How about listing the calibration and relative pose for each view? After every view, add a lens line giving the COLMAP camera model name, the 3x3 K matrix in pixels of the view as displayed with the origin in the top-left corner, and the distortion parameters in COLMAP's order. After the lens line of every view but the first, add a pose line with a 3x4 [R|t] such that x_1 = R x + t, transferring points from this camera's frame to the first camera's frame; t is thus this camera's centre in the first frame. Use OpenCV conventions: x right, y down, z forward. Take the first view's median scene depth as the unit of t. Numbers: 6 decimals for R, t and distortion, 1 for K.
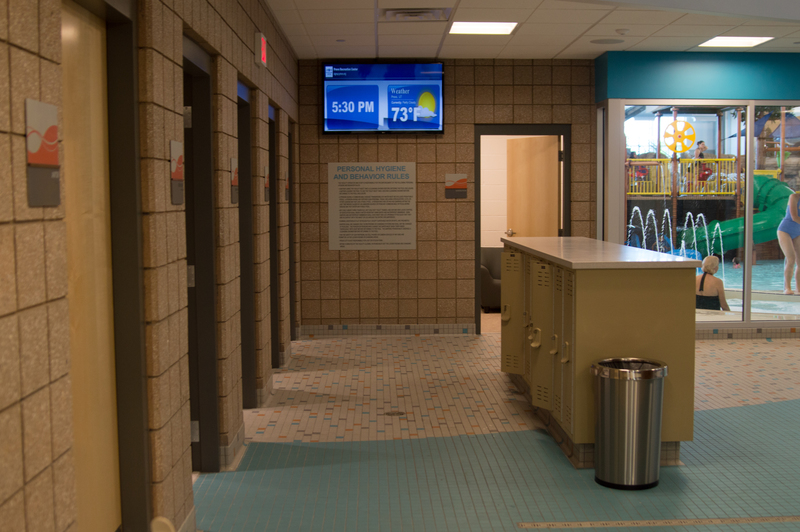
lens RADIAL K [[982.8, 0, 399.1], [0, 982.8, 264.3], [0, 0, 1]] dist [-0.078169, 0.000000]
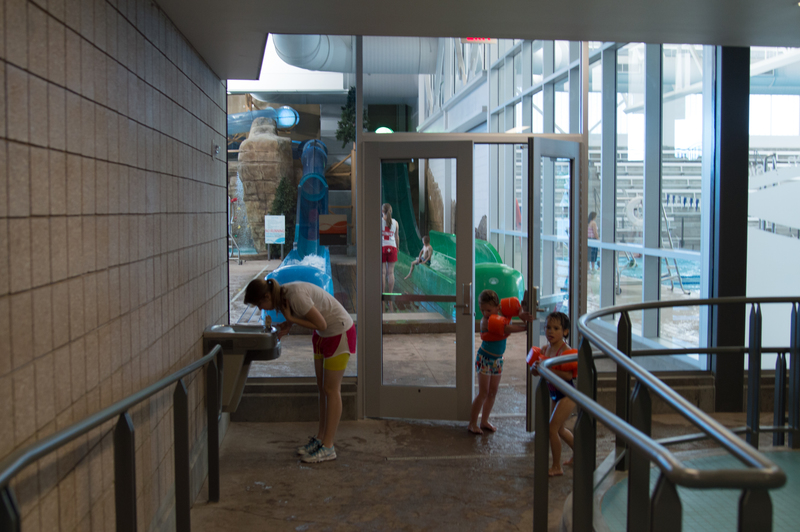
lens RADIAL K [[982.8, 0, 400.5], [0, 982.8, 265.3], [0, 0, 1]] dist [-0.078169, 0.000000]
pose [[0.998728, 0.001646, 0.050399, 0.013031], [-0.001796, 0.999994, 0.002937, 0.016985], [-0.050393, -0.003024, 0.998725, -0.310192]]
